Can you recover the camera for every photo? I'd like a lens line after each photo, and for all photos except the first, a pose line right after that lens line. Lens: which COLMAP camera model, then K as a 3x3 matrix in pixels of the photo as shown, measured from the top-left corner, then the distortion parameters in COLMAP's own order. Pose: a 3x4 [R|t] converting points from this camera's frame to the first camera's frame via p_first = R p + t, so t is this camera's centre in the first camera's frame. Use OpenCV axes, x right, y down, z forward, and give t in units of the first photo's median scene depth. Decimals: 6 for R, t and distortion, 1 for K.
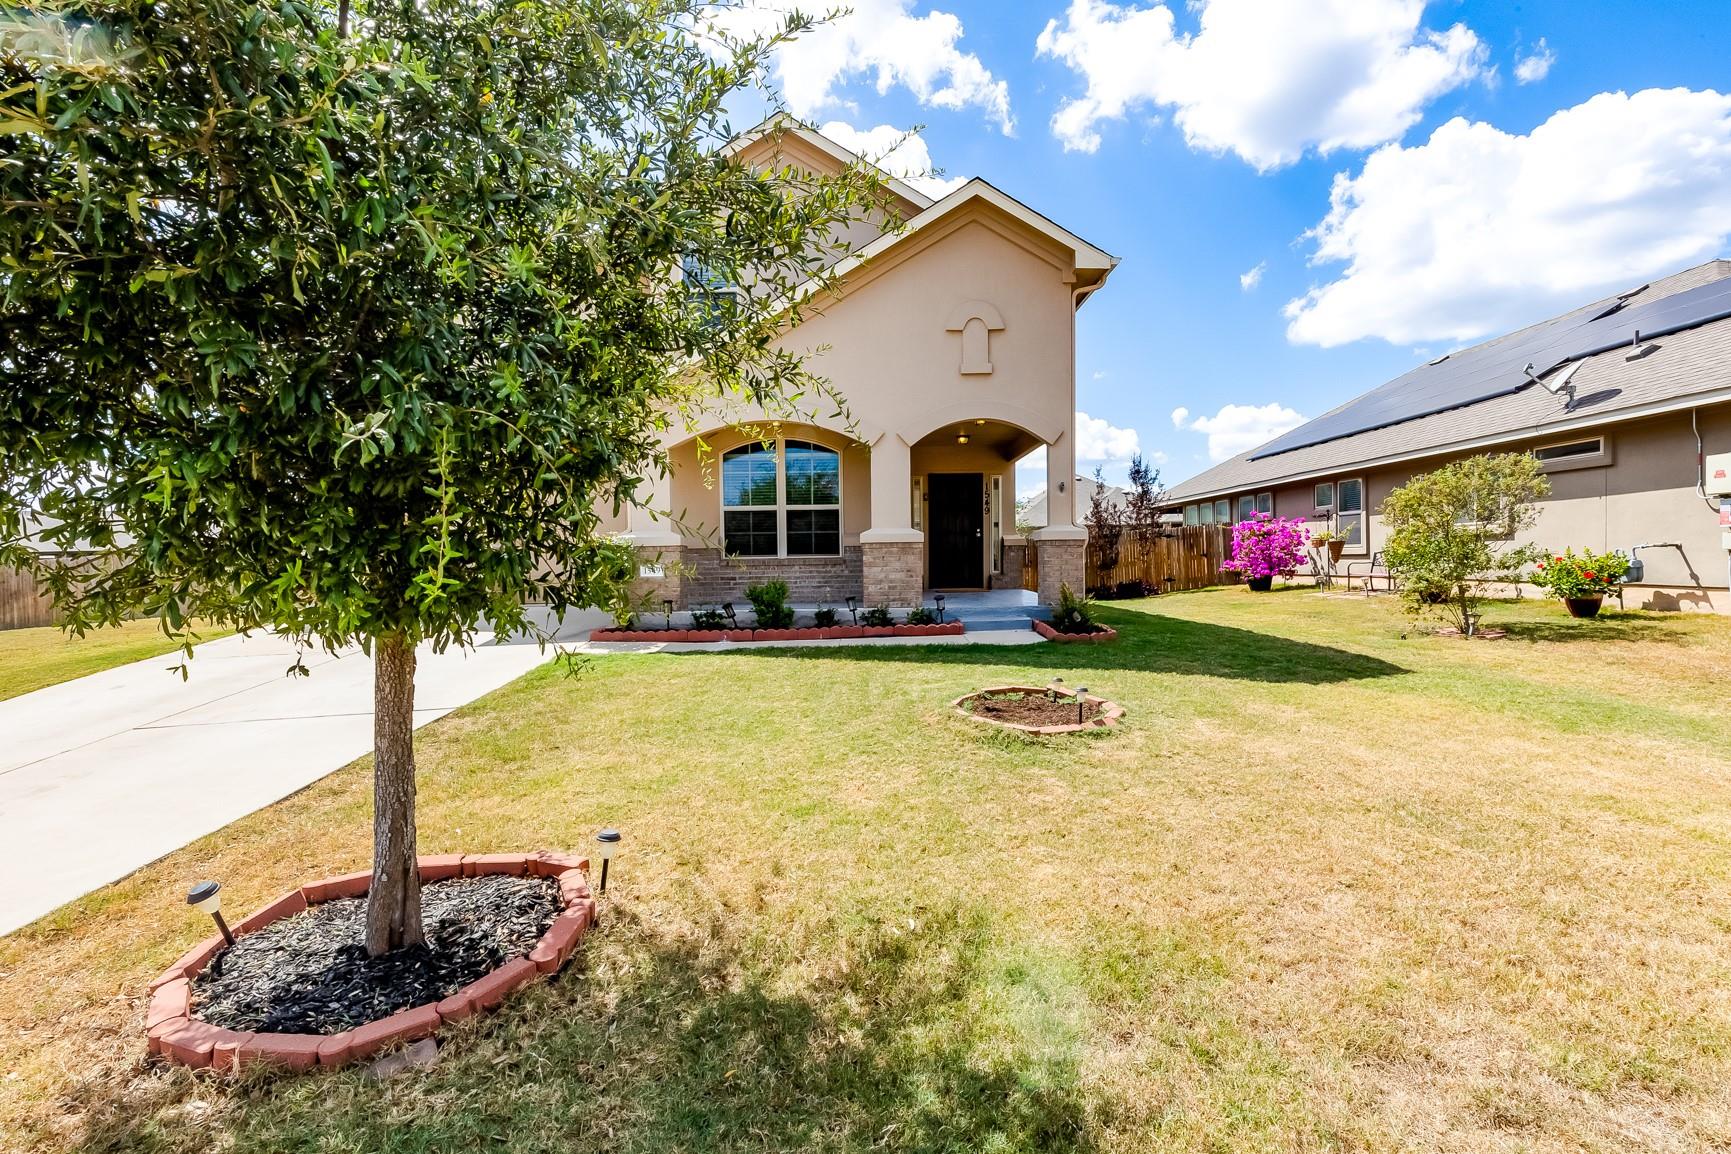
lens RADIAL K [[776.2, 0, 865.3], [0, 776.2, 571.9], [0, 0, 1]] dist [-0.002051, 0.001376]
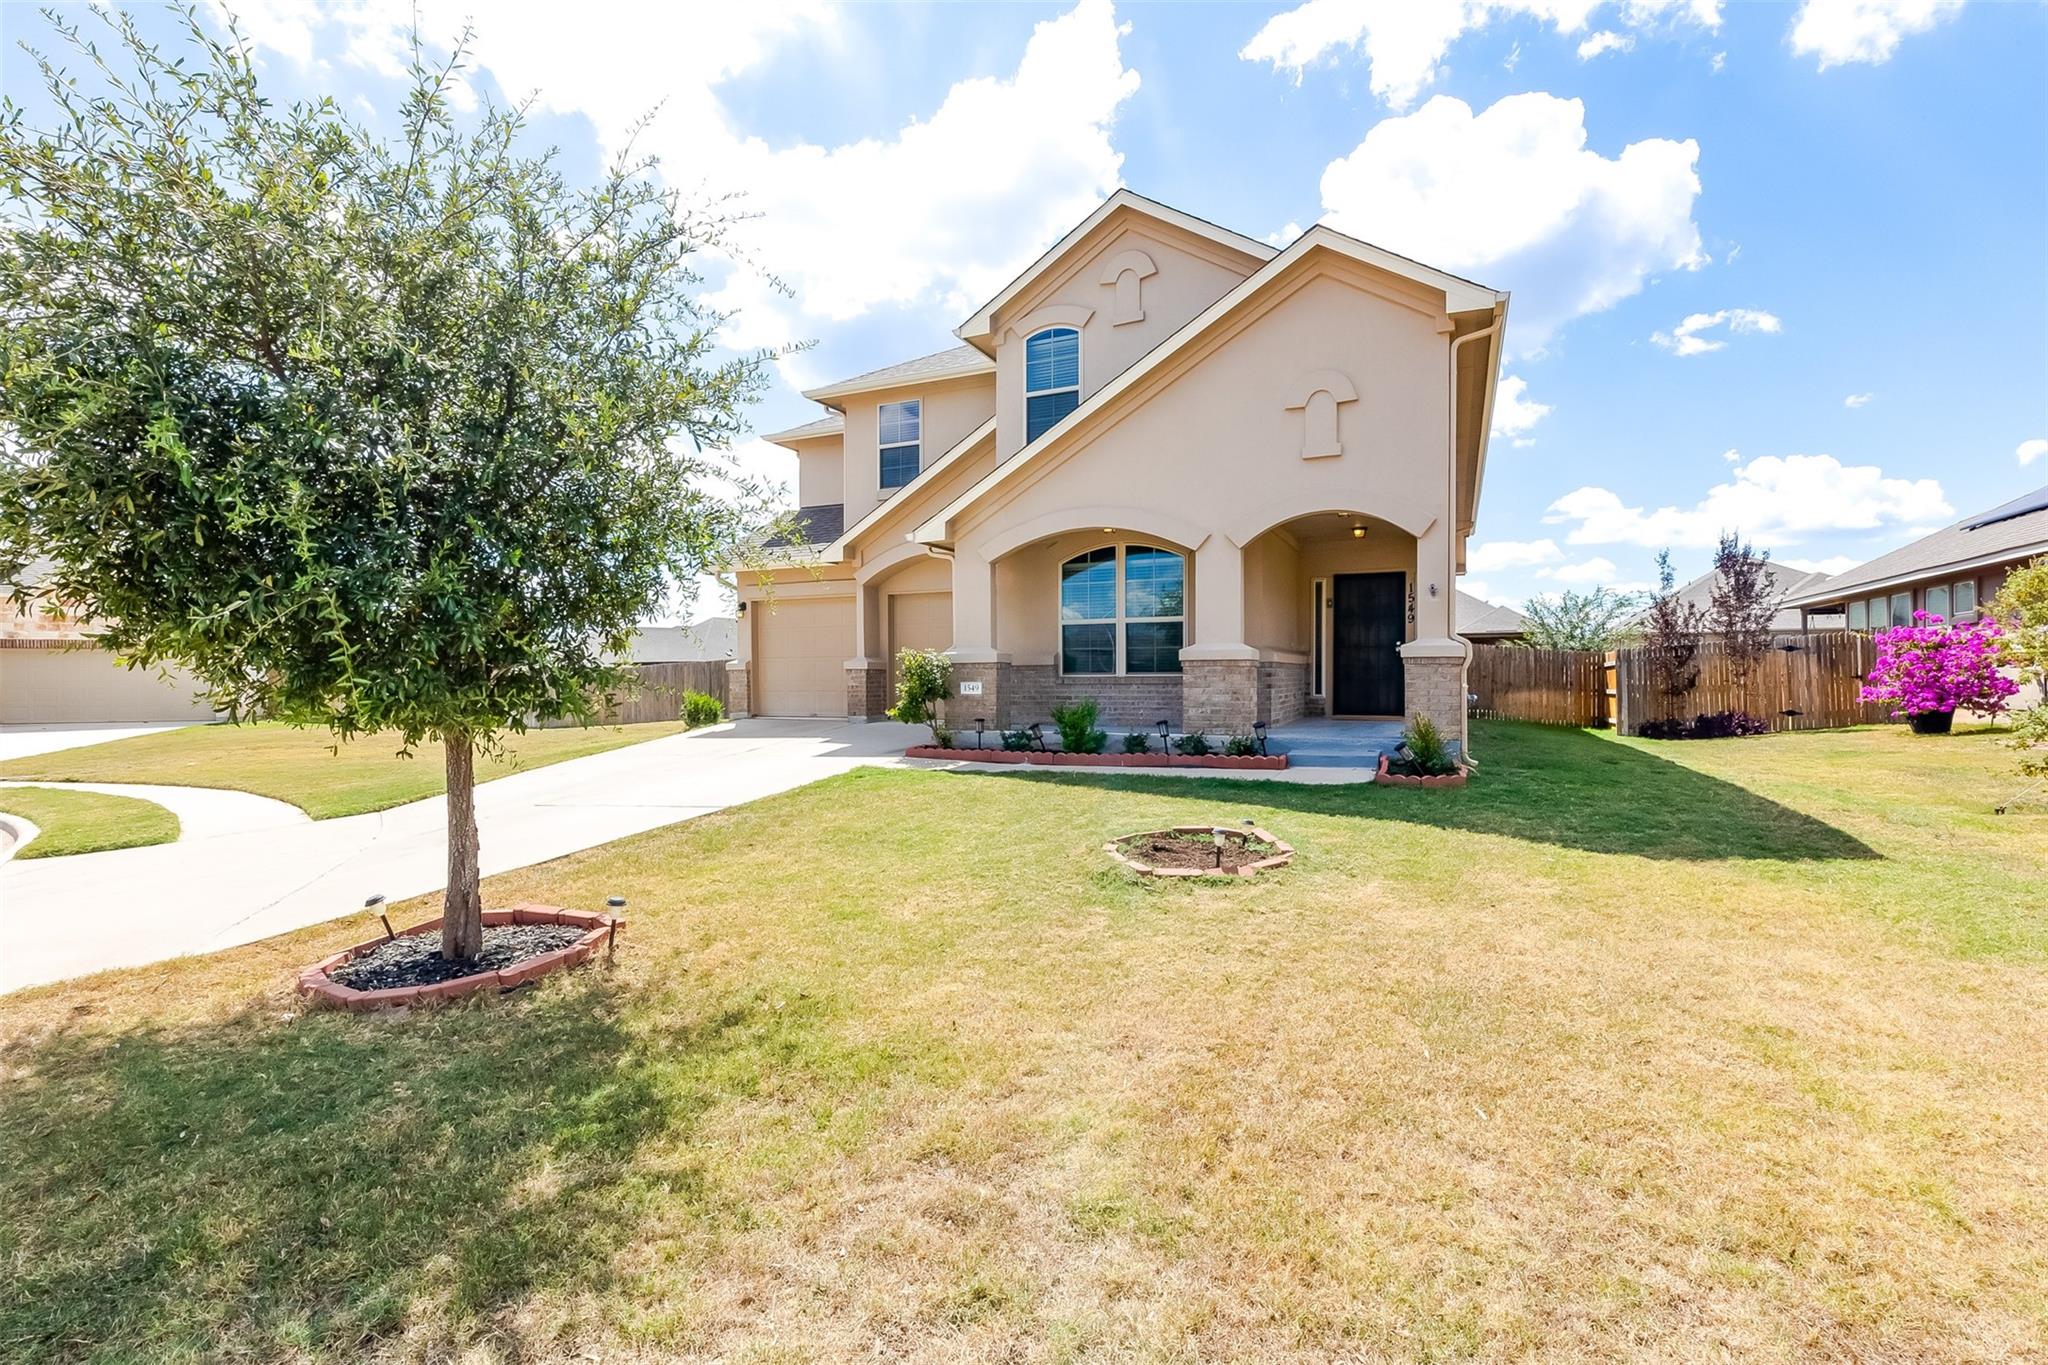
lens RADIAL K [[918.3, 0, 1026.9], [0, 918.3, 679.3], [0, 0, 1]] dist [-0.002051, 0.001376]
pose [[0.907488, 0.011964, -0.419907, 0.281314], [-0.016510, 0.999838, -0.007195, -0.005425], [0.419753, 0.013462, 0.907539, -0.021758]]
